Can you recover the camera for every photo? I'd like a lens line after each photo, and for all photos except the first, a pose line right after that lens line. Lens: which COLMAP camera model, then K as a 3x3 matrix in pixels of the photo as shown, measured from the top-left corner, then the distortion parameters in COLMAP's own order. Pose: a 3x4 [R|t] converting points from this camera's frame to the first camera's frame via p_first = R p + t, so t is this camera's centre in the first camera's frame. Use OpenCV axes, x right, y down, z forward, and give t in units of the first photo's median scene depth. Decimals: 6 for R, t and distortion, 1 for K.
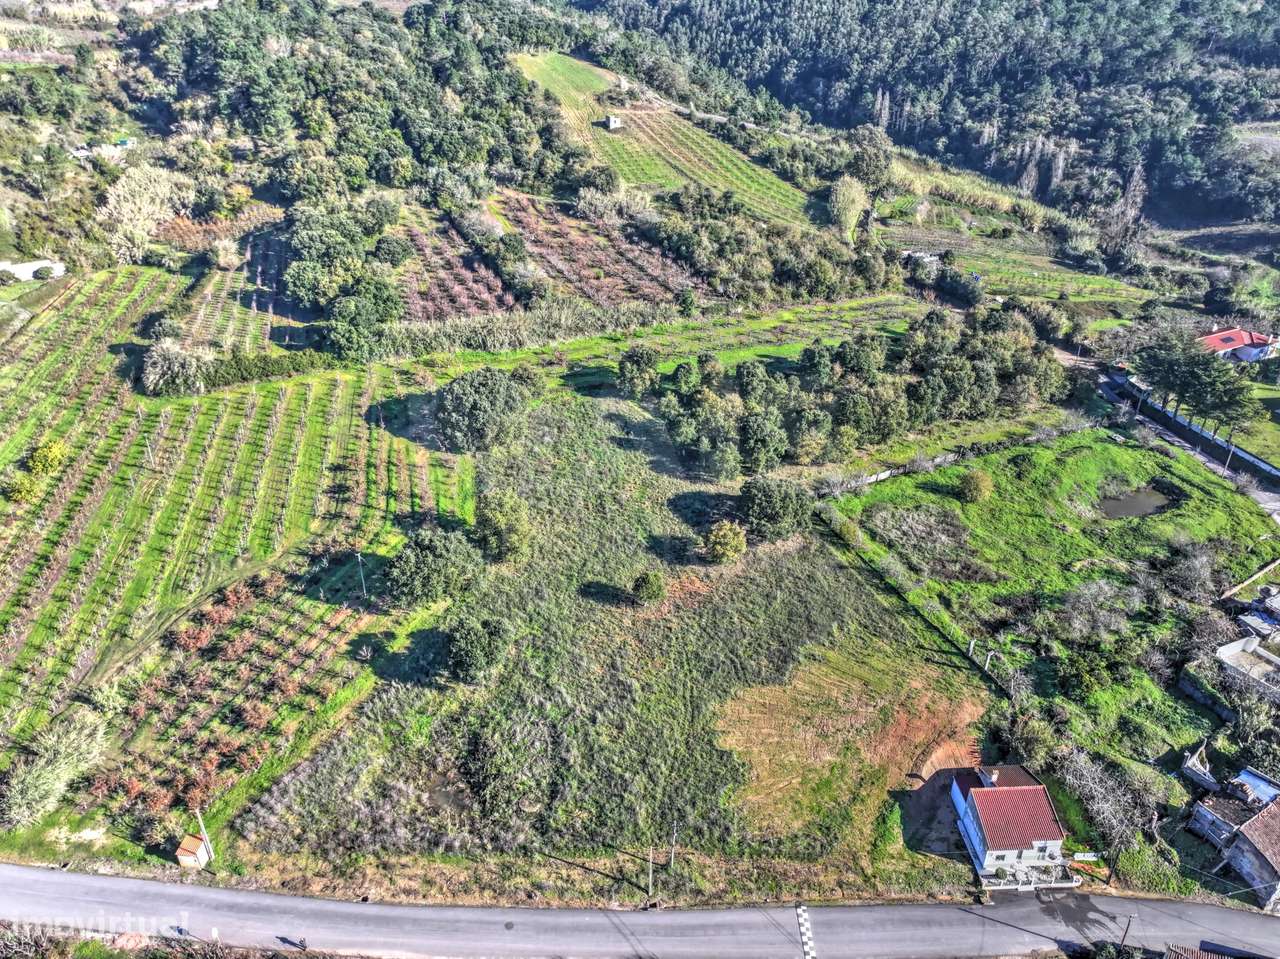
lens RADIAL K [[899.2, 0, 637.8], [0, 899.2, 482.2], [0, 0, 1]] dist [-0.004909, 0.023371]
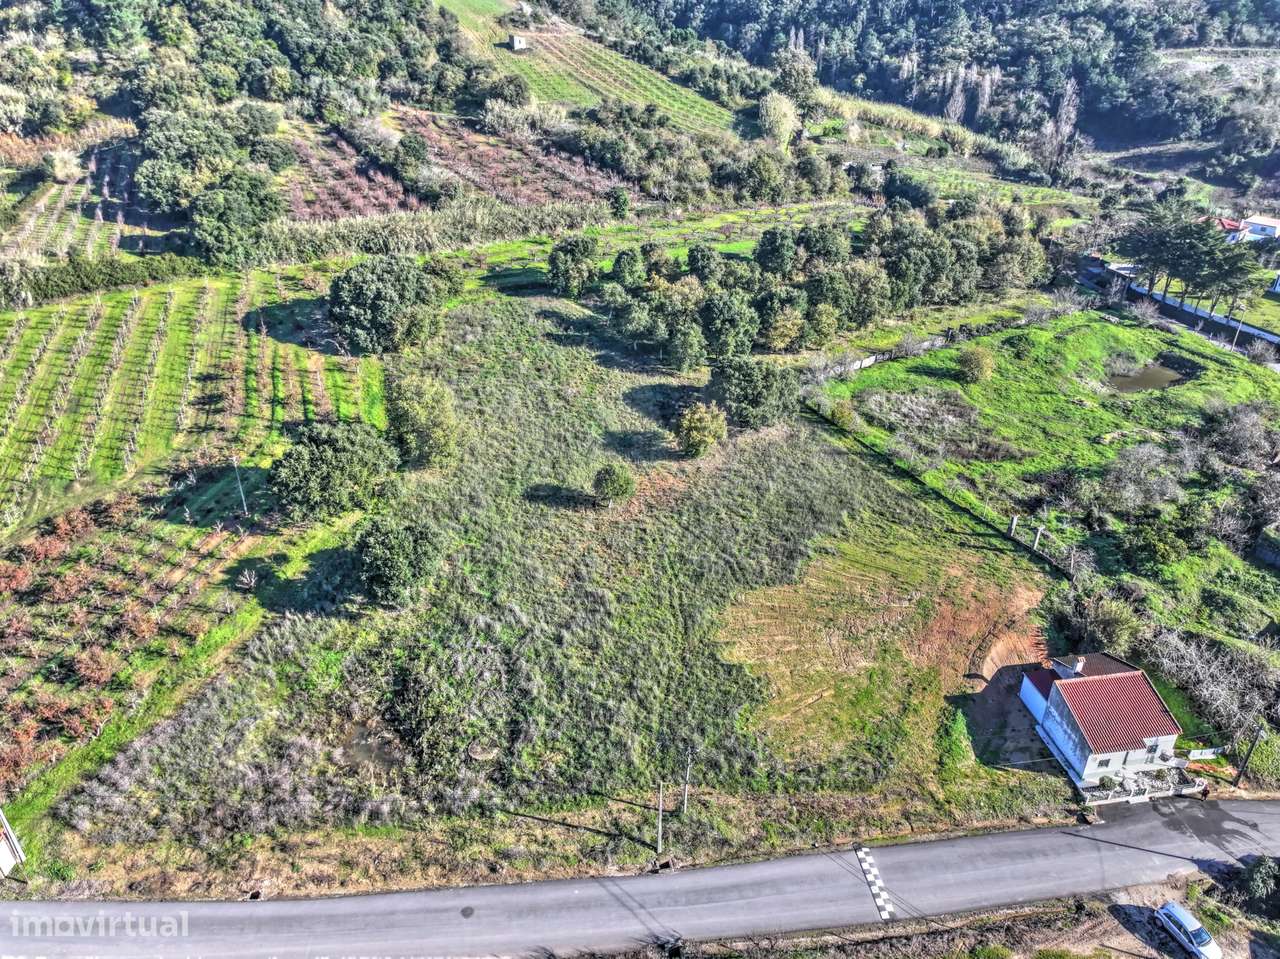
lens RADIAL K [[899.2, 0, 637.1], [0, 899.2, 483.4], [0, 0, 1]] dist [-0.004909, 0.023371]
pose [[0.994083, -0.053858, 0.094332, -0.033202], [0.053612, 0.998549, 0.005141, 0.090303], [-0.094472, -0.000053, 0.995527, 0.159634]]
